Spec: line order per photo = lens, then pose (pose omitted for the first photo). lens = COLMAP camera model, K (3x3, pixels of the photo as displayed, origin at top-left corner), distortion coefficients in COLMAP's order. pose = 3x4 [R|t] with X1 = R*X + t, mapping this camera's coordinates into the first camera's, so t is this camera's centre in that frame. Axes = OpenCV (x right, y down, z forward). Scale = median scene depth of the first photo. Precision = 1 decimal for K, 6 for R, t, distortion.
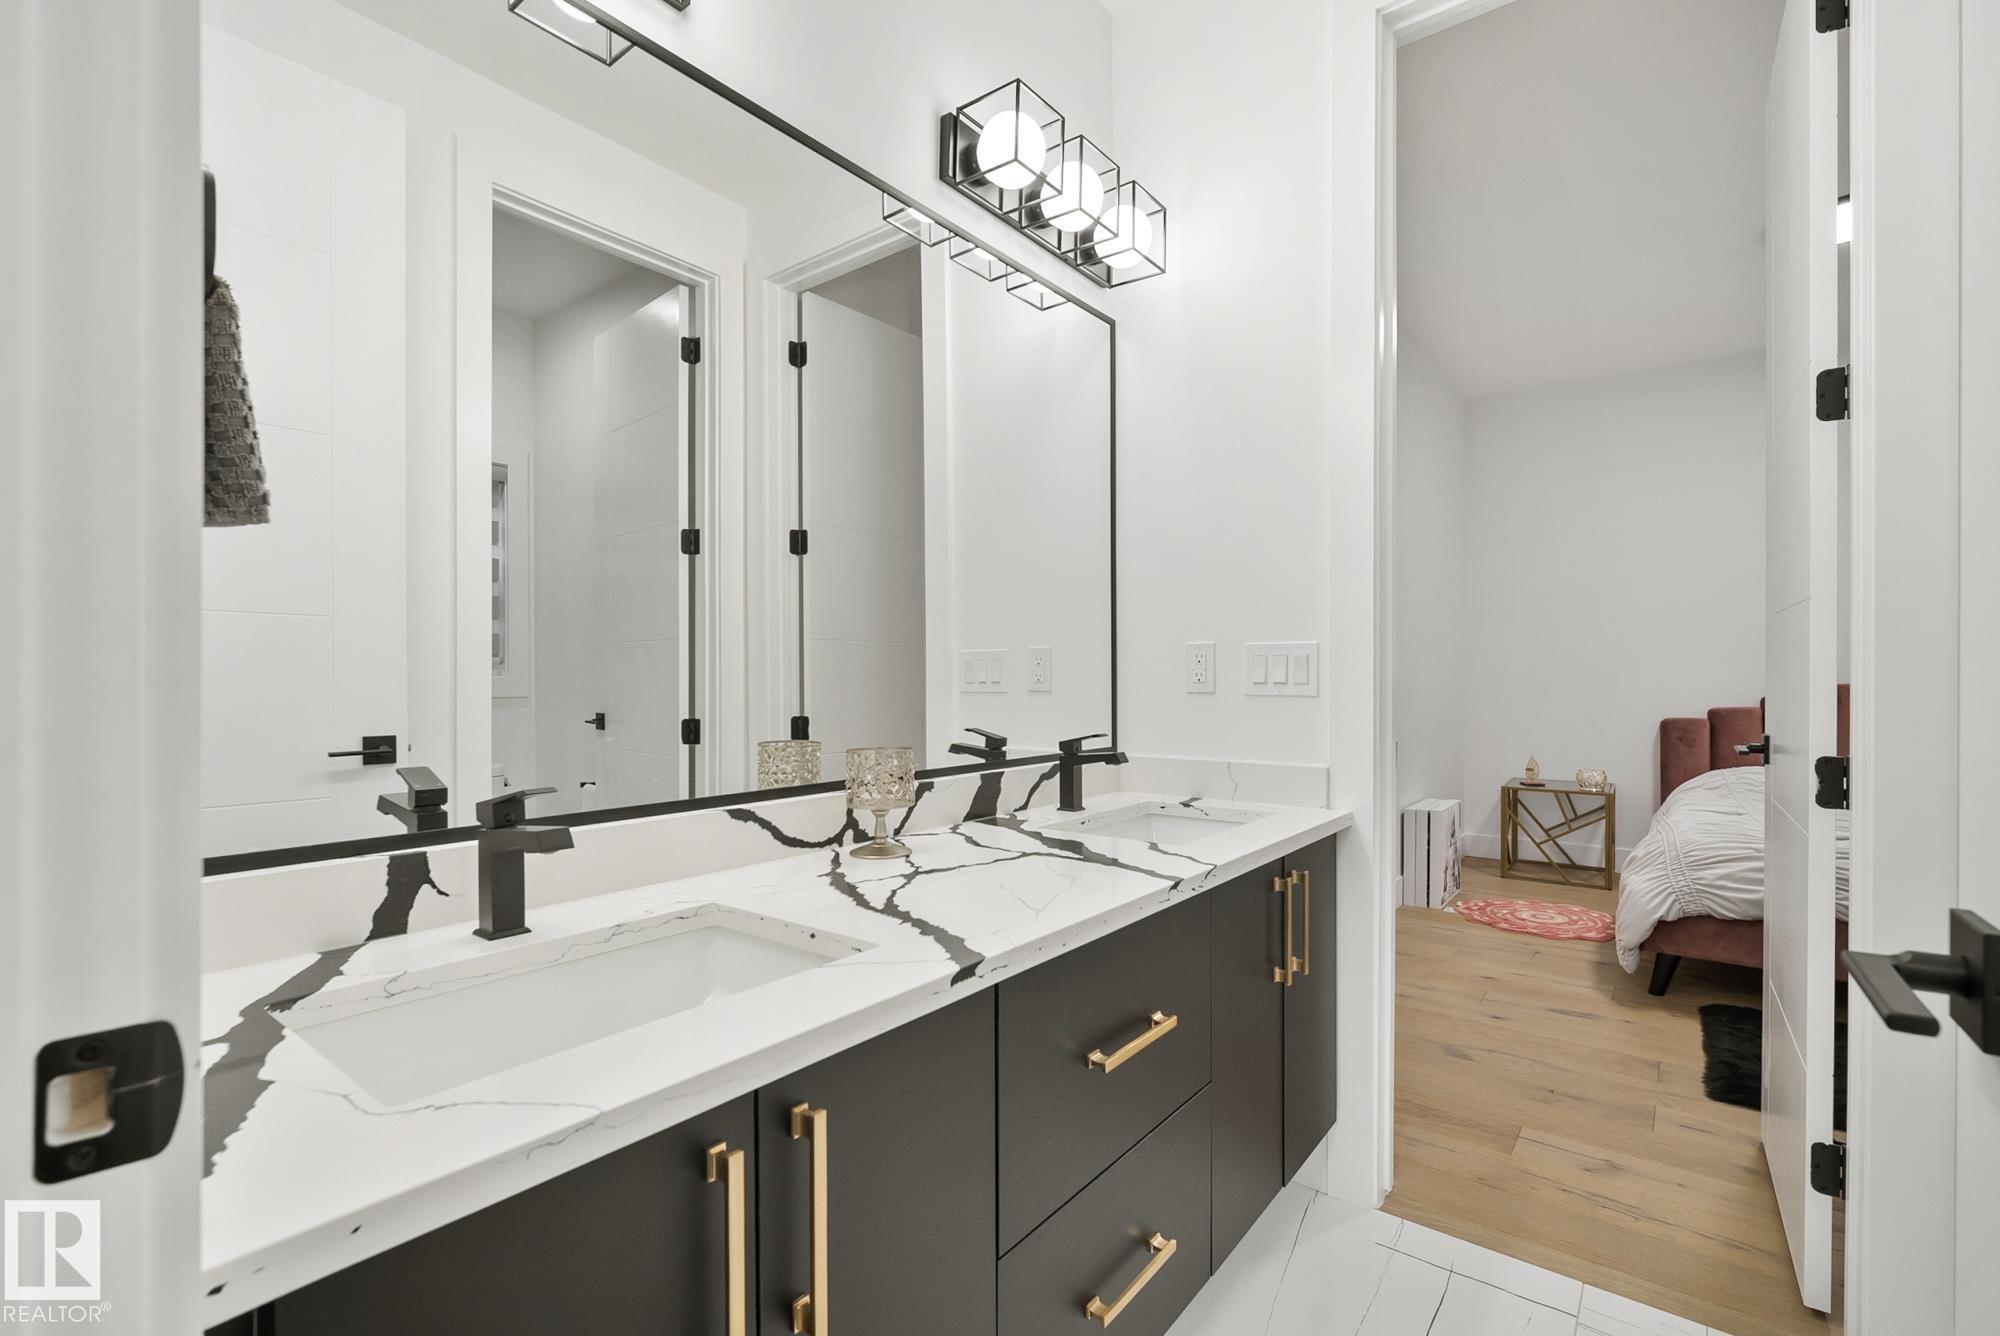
lens RADIAL K [[893.3, 0, 1002.5], [0, 893.3, 670.1], [0, 0, 1]] dist [-0.004247, -0.000289]
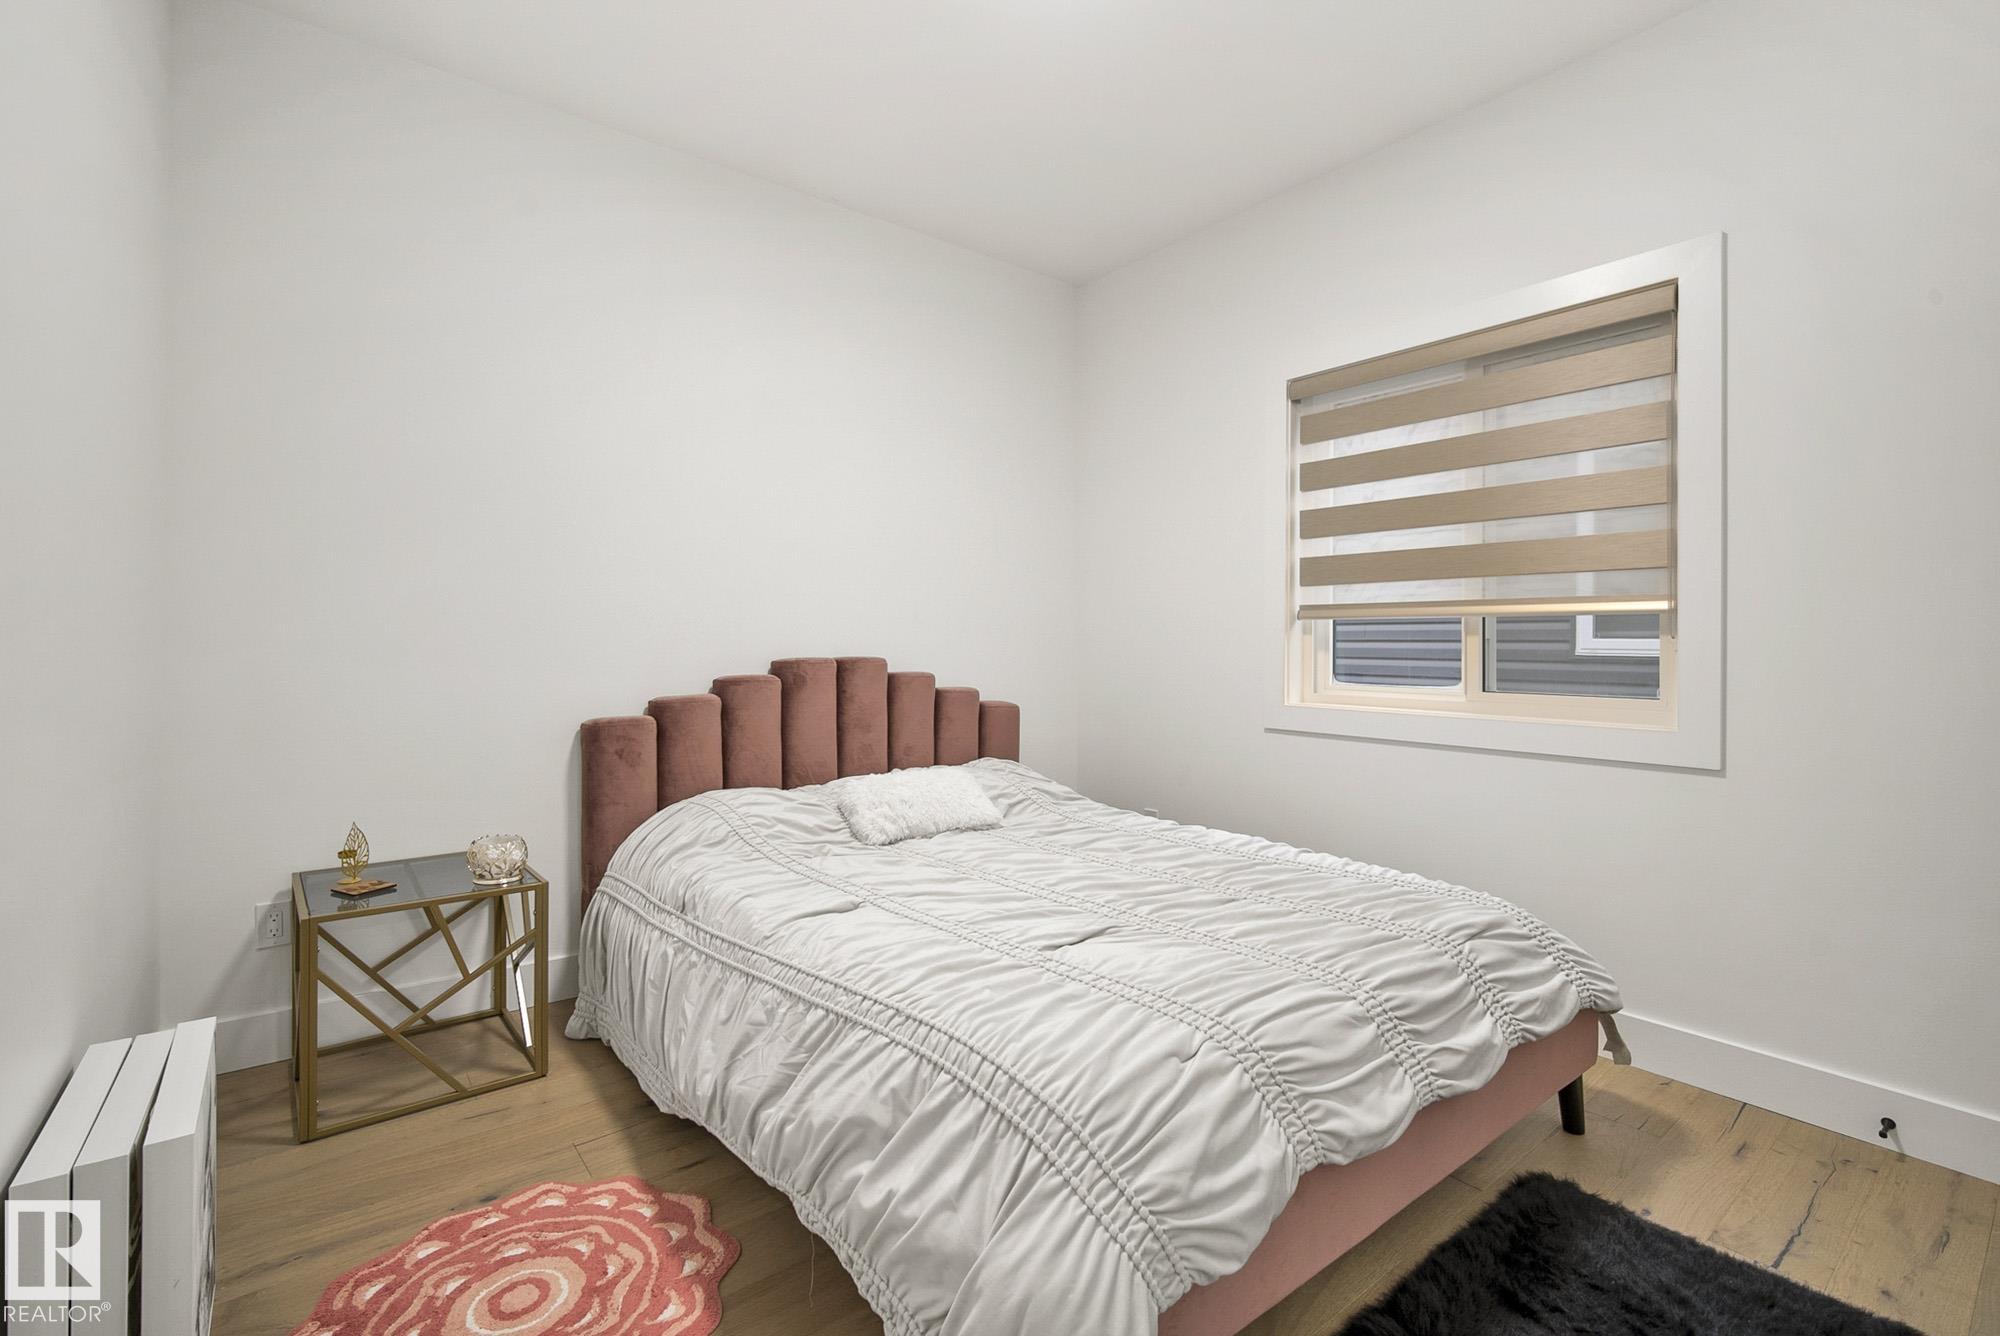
lens RADIAL K [[893.3, 0, 980.6], [0, 893.3, 651.4], [0, 0, 1]] dist [-0.004247, -0.000289]
pose [[0.263656, -0.007329, 0.964589, 0.238659], [-0.003816, 0.999955, 0.008640, 0.003110], [-0.964609, -0.005959, 0.263616, 0.570954]]
